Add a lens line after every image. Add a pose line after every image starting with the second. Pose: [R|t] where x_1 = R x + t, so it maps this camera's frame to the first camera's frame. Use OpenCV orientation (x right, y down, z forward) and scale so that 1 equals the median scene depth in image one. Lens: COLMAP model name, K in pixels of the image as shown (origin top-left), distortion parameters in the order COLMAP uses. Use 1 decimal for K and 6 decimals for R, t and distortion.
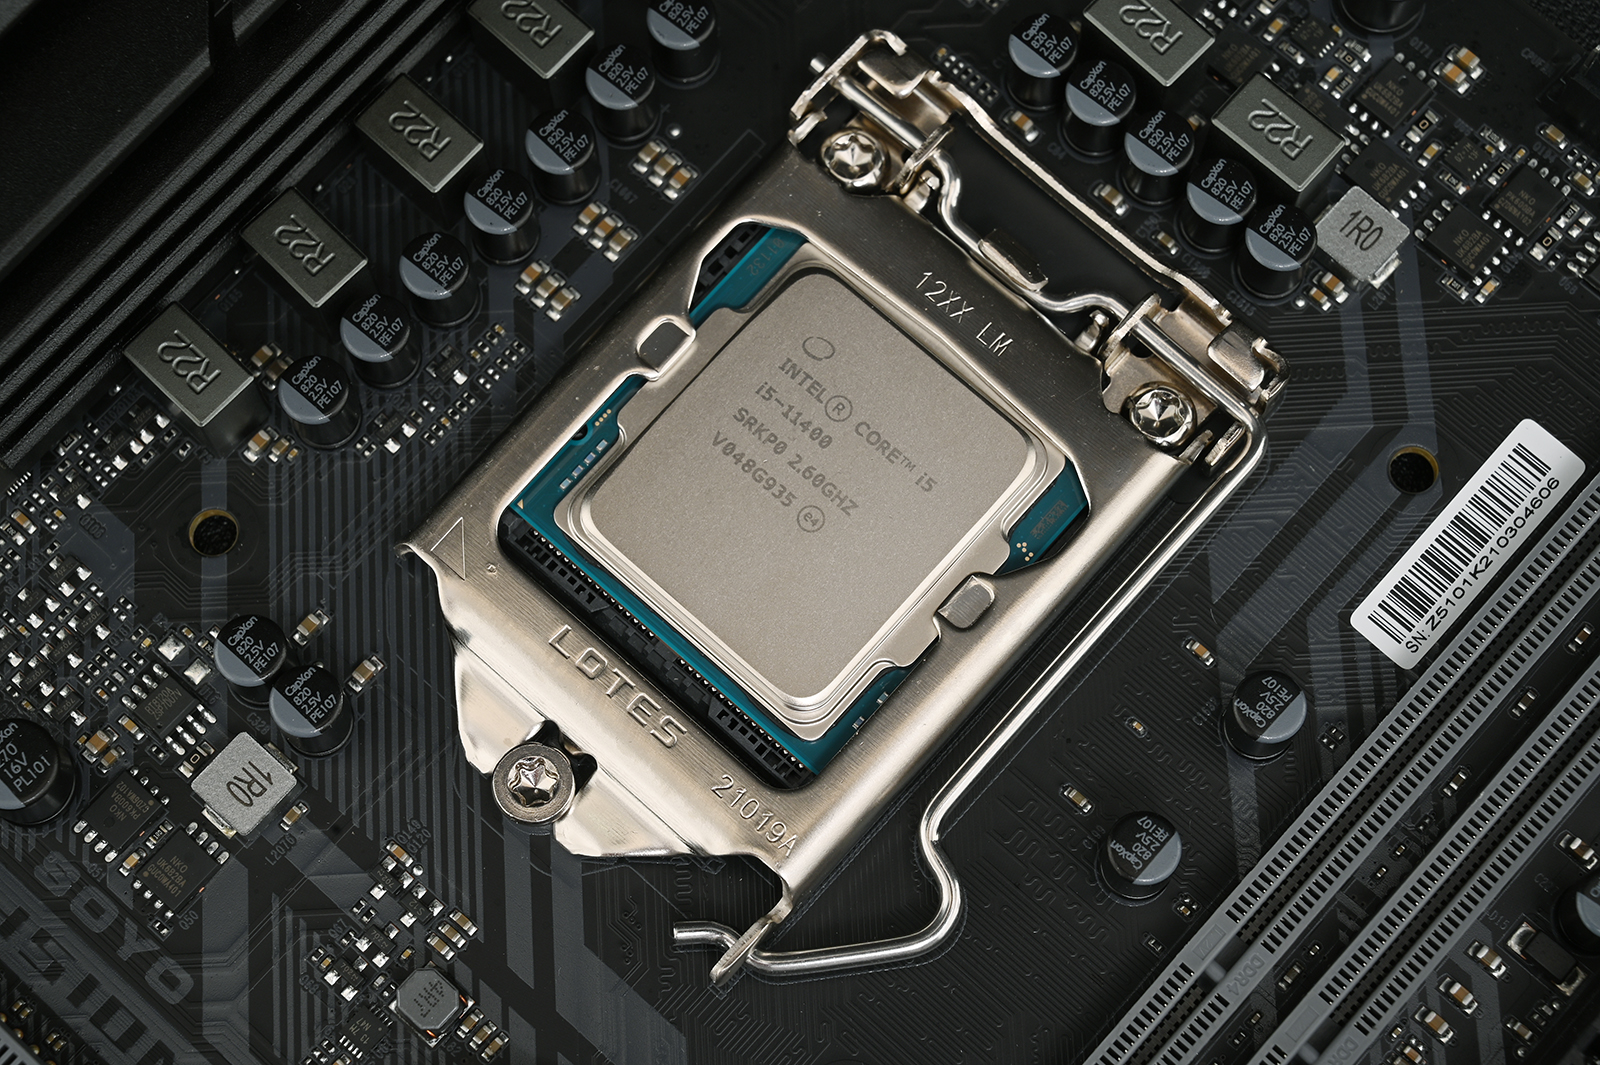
lens RADIAL K [[3189.7, 0, 790.4], [0, 3189.7, 519.3], [0, 0, 1]] dist [0.029550, 0.000000]
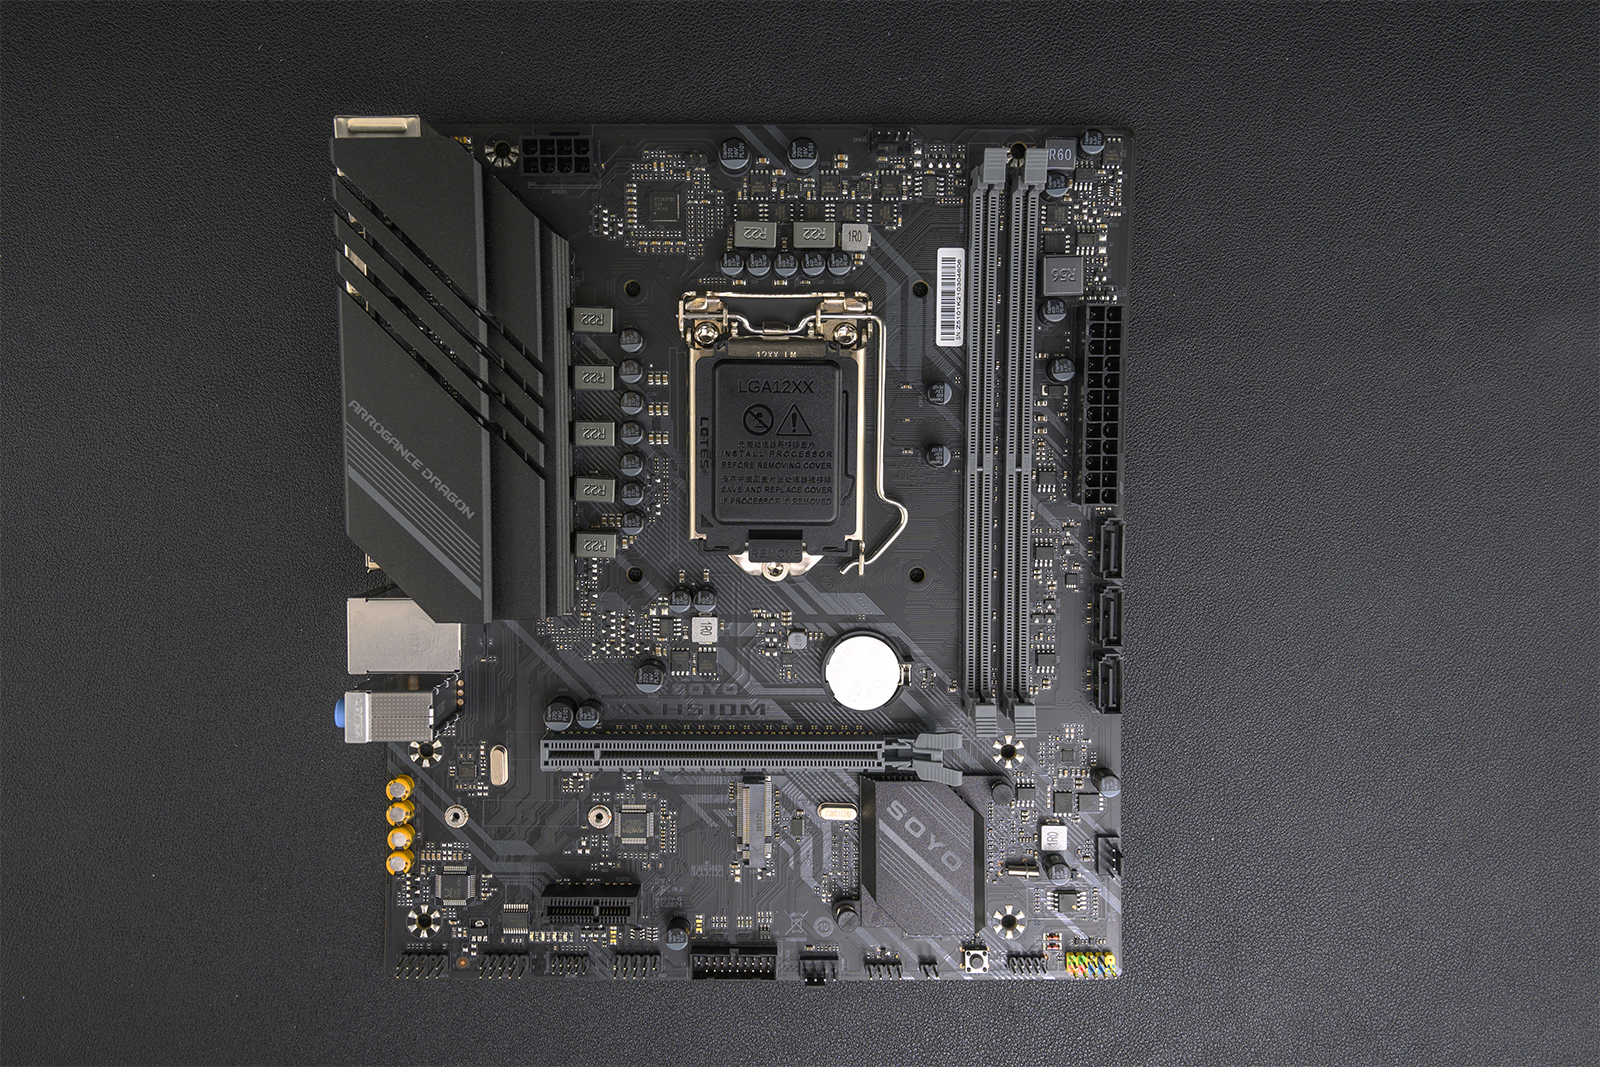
lens RADIAL K [[1572.4, 0, 794.8], [0, 1572.4, 534.0], [0, 0, 1]] dist [0.181563, 0.000000]
pose [[0.743306, -0.667693, -0.041015, 0.017643], [0.643097, 0.696353, 0.318621, -0.396597], [-0.184180, -0.263210, 0.946994, -0.420755]]
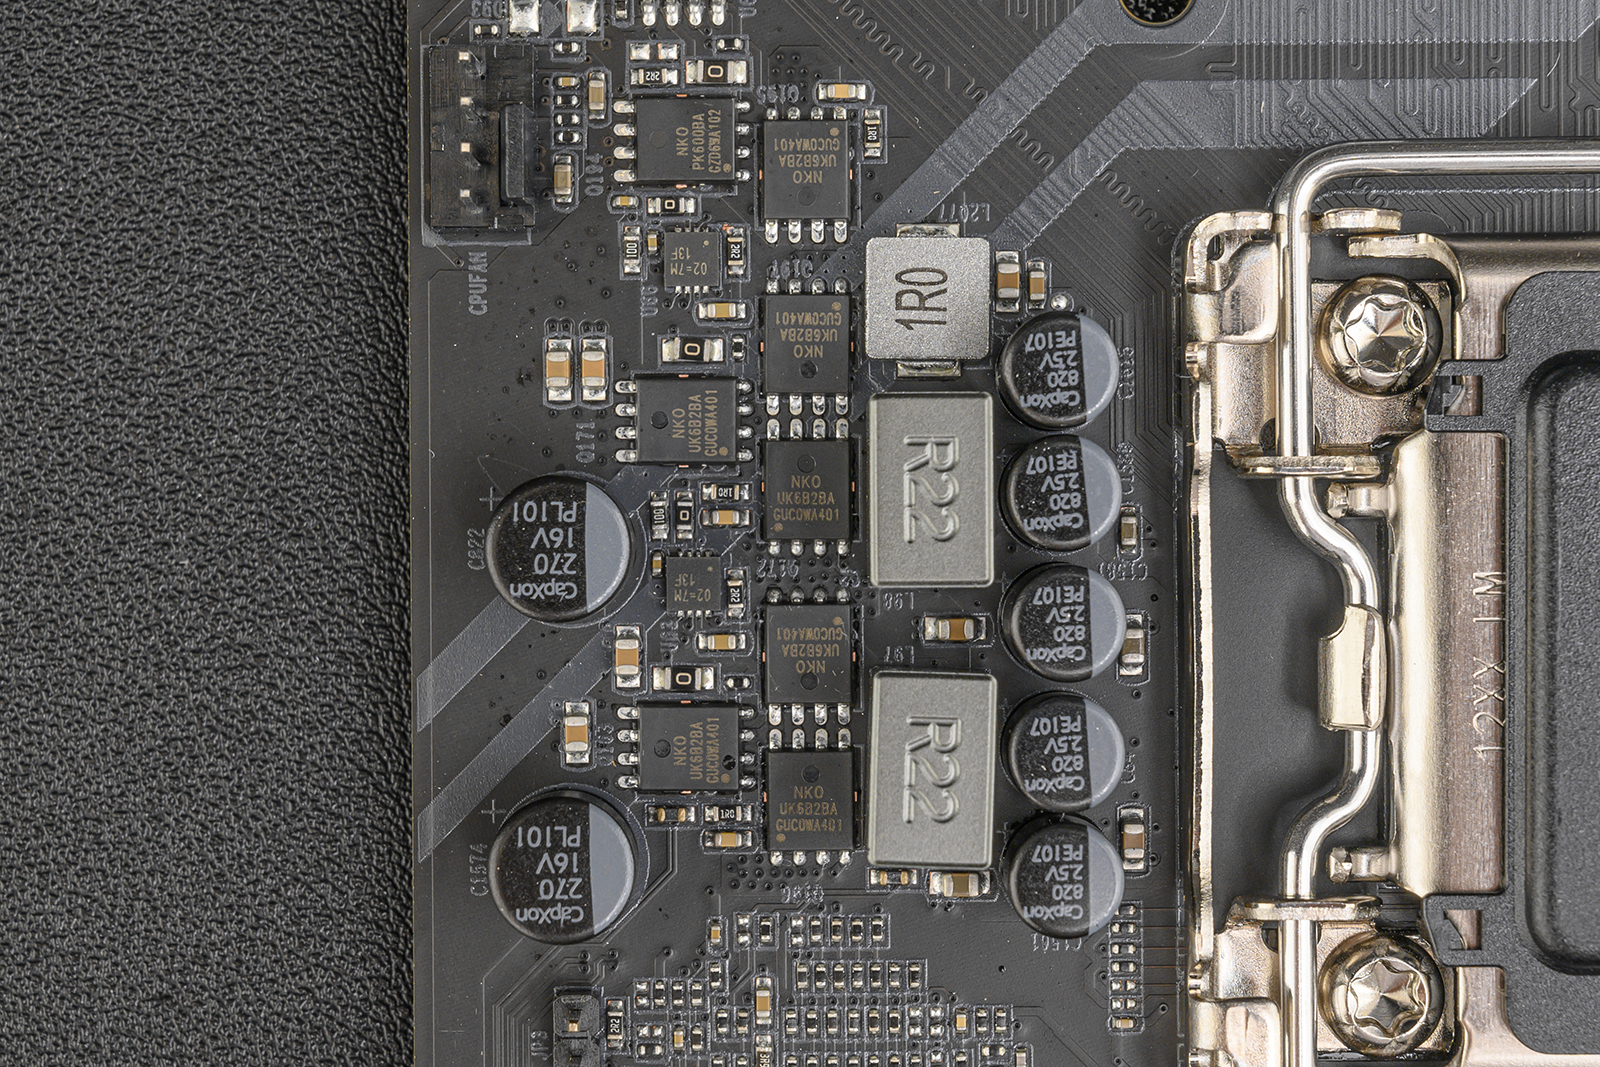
lens RADIAL K [[3189.7, 0, 810.5], [0, 3189.7, 524.4], [0, 0, 1]] dist [0.029550, 0.000000]
pose [[-0.676381, -0.736362, 0.016739, 0.152052], [0.711789, -0.647628, 0.271908, -0.301315], [-0.189382, 0.195828, 0.962178, 0.427620]]
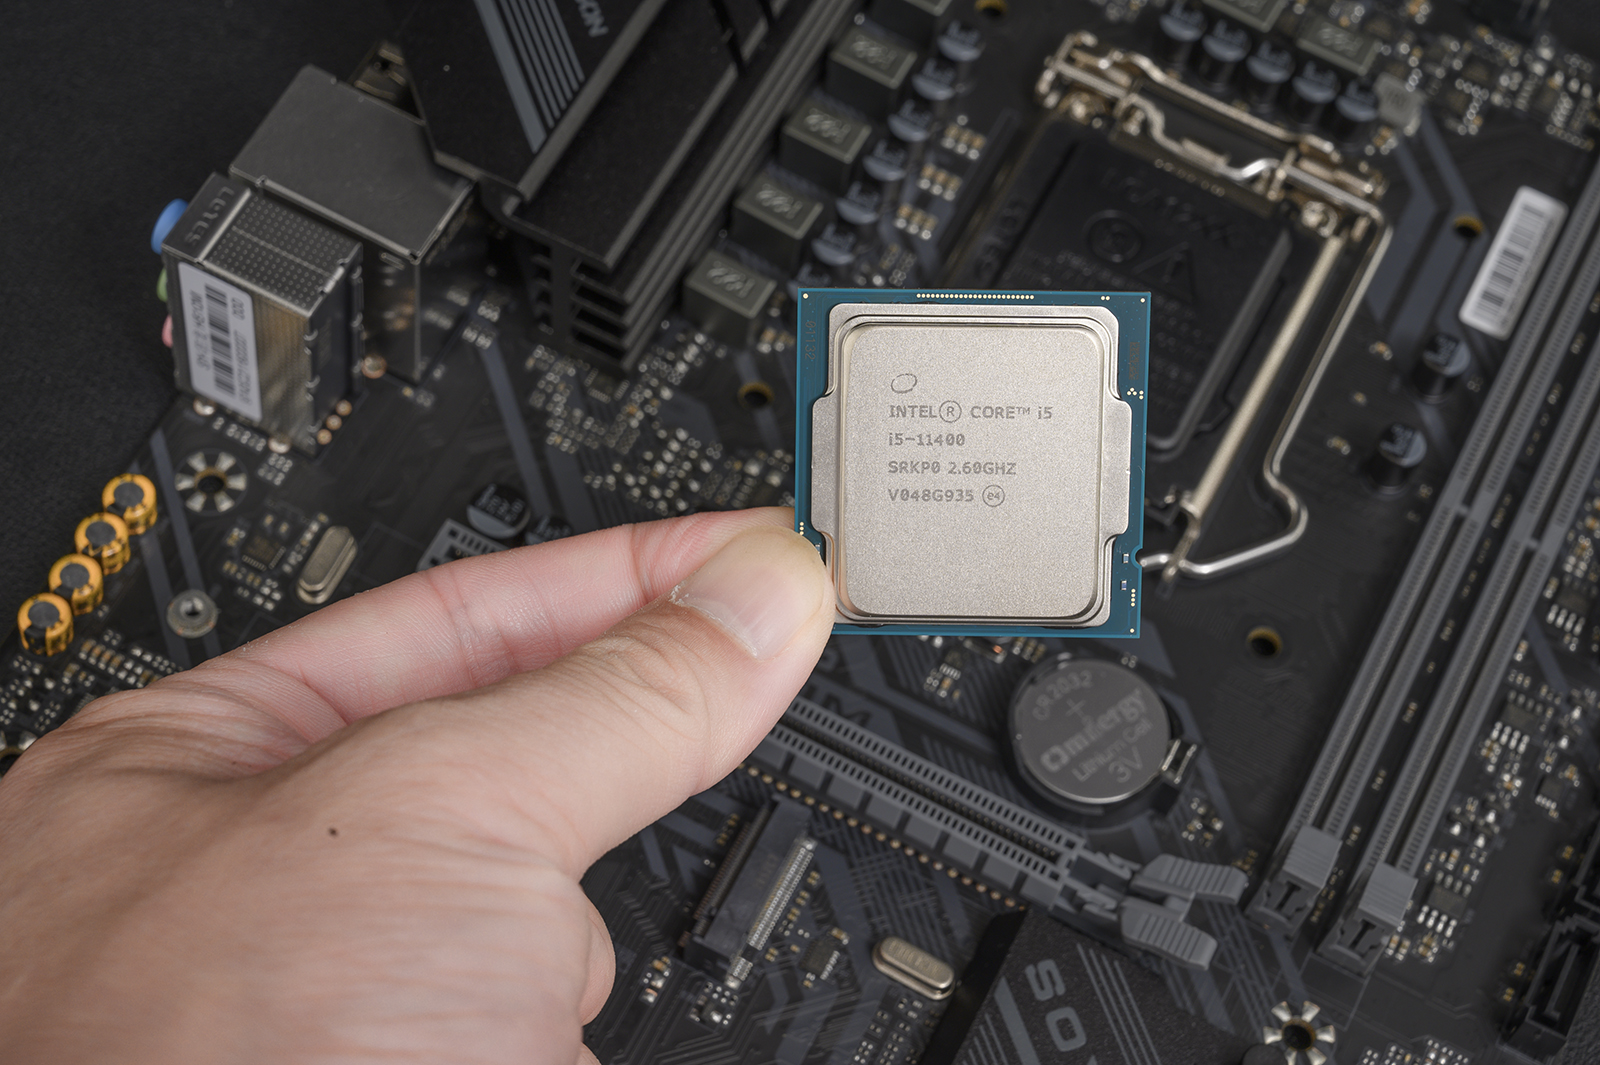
lens RADIAL K [[3189.7, 0, 802.1], [0, 3189.7, 530.1], [0, 0, 1]] dist [0.029550, 0.000000]
pose [[0.959101, -0.183723, 0.215342, -0.495825], [0.223957, 0.957770, -0.180332, 0.341996], [-0.173117, 0.221184, 0.959744, -0.444091]]
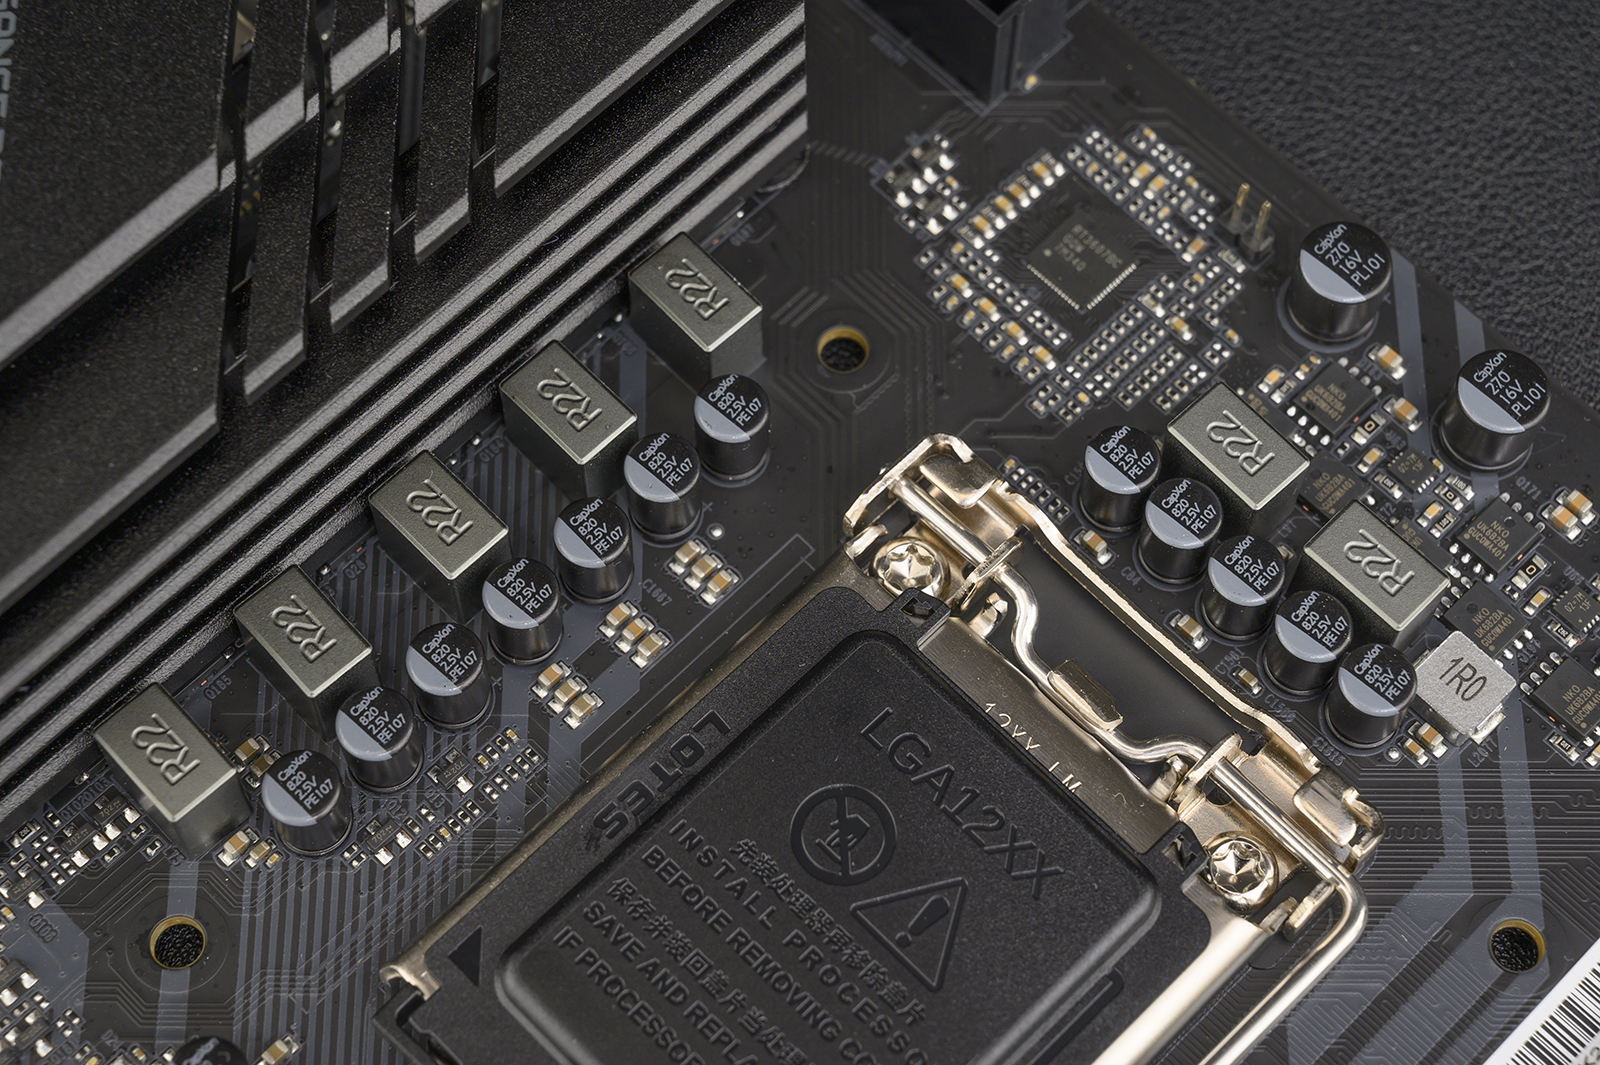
lens RADIAL K [[3134.4, 0, 798.9], [0, 3134.4, 534.5], [0, 0, 1]] dist [0.013494, 0.000000]
pose [[0.998462, 0.055429, 0.000902, -0.013697], [-0.054675, 0.987302, -0.149150, 0.012818], [-0.009158, 0.148871, 0.988814, 0.111057]]
